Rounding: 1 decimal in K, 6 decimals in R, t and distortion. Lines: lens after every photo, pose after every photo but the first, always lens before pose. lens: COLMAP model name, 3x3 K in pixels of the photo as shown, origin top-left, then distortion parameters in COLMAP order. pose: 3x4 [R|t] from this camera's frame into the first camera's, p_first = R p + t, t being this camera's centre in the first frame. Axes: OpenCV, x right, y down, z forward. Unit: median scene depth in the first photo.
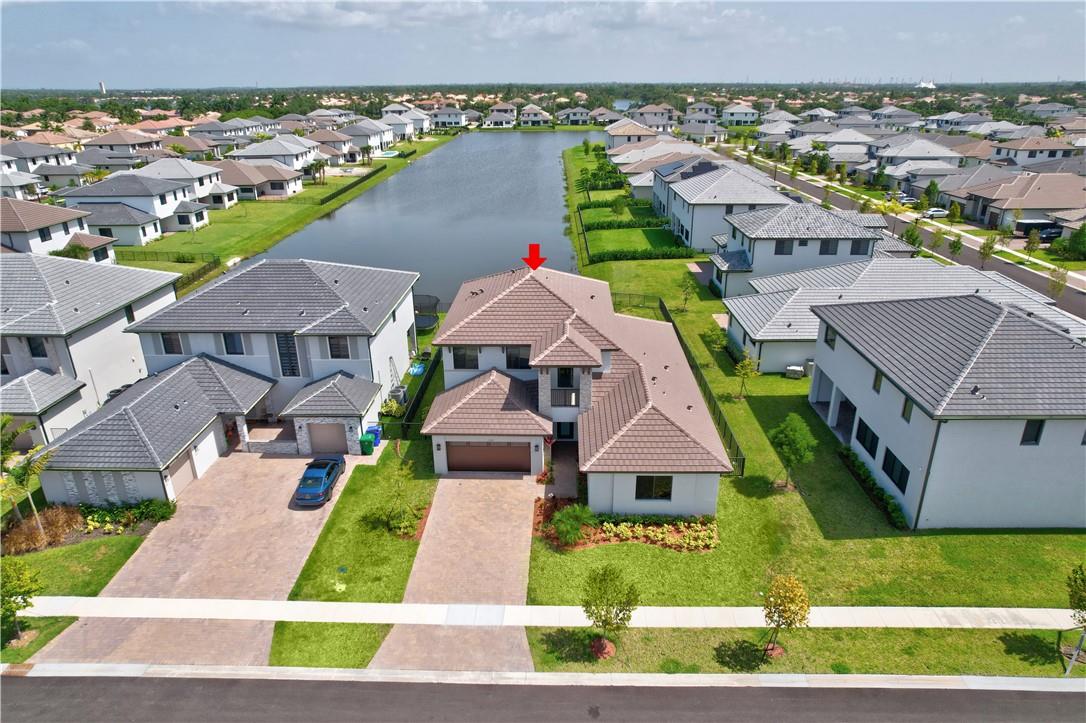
lens RADIAL K [[687.1, 0, 543.0], [0, 687.1, 361.5], [0, 0, 1]] dist [-0.073146, 0.070112]
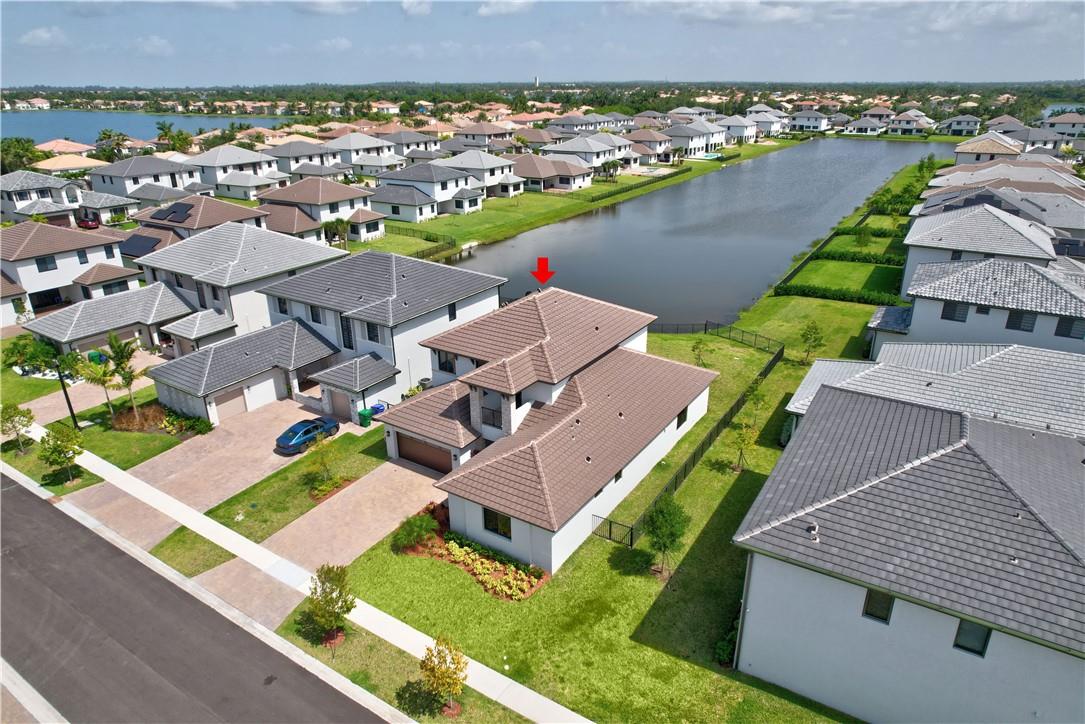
lens RADIAL K [[686.5, 0, 542.5], [0, 686.5, 362.0], [0, 0, 1]] dist [-0.073146, 0.070112]
pose [[0.855508, 0.199236, -0.477923, 0.545850], [-0.196195, 0.978913, 0.056889, -0.099010], [0.479180, 0.045097, 0.876558, 0.118343]]
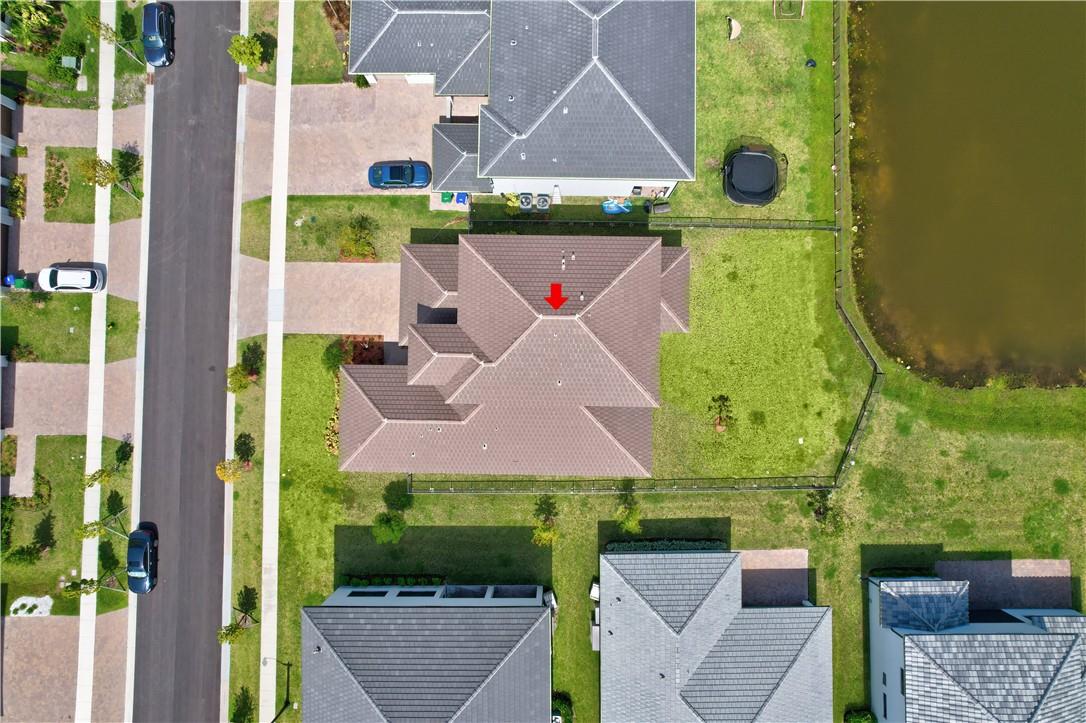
lens RADIAL K [[687.1, 0, 543.0], [0, 687.1, 361.5], [0, 0, 1]] dist [-0.073146, 0.070112]
pose [[0.020306, 0.999492, -0.024552, 0.075445], [-0.372239, 0.030350, 0.927641, -1.096219], [0.927915, -0.009697, 0.372666, 0.702551]]
